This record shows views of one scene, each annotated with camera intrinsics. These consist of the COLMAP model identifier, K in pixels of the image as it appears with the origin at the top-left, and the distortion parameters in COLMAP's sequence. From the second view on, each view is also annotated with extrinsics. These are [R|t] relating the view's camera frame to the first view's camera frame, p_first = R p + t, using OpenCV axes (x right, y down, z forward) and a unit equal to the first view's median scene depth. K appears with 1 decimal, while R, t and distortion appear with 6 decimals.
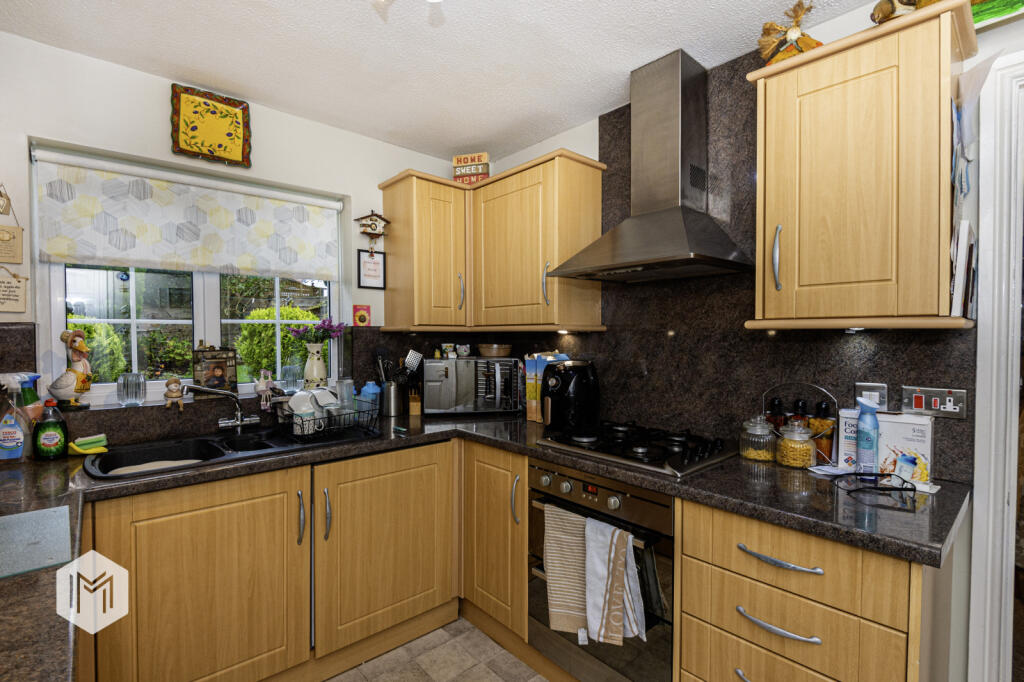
lens RADIAL K [[472.7, 0, 511.6], [0, 472.7, 340.6], [0, 0, 1]] dist [0.005829, -0.007303]
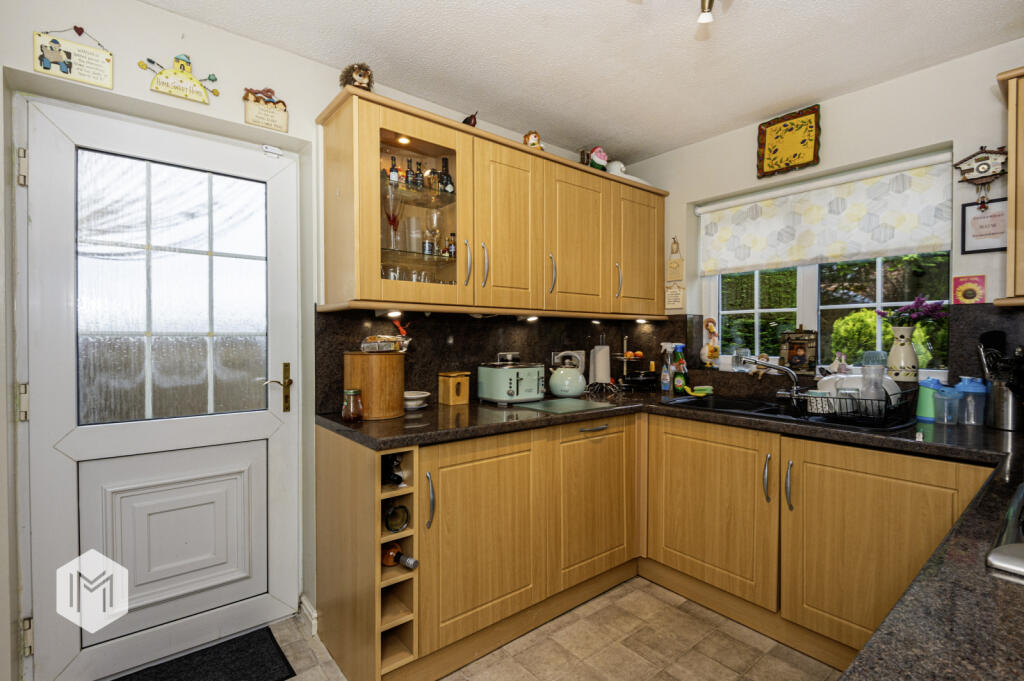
lens RADIAL K [[472.7, 0, 510.5], [0, 472.7, 337.8], [0, 0, 1]] dist [0.005829, -0.007303]
pose [[-0.030883, 0.017471, -0.999370, 0.546795], [0.000580, 0.999847, 0.017461, 0.012227], [0.999523, -0.000040, -0.030888, 0.327583]]
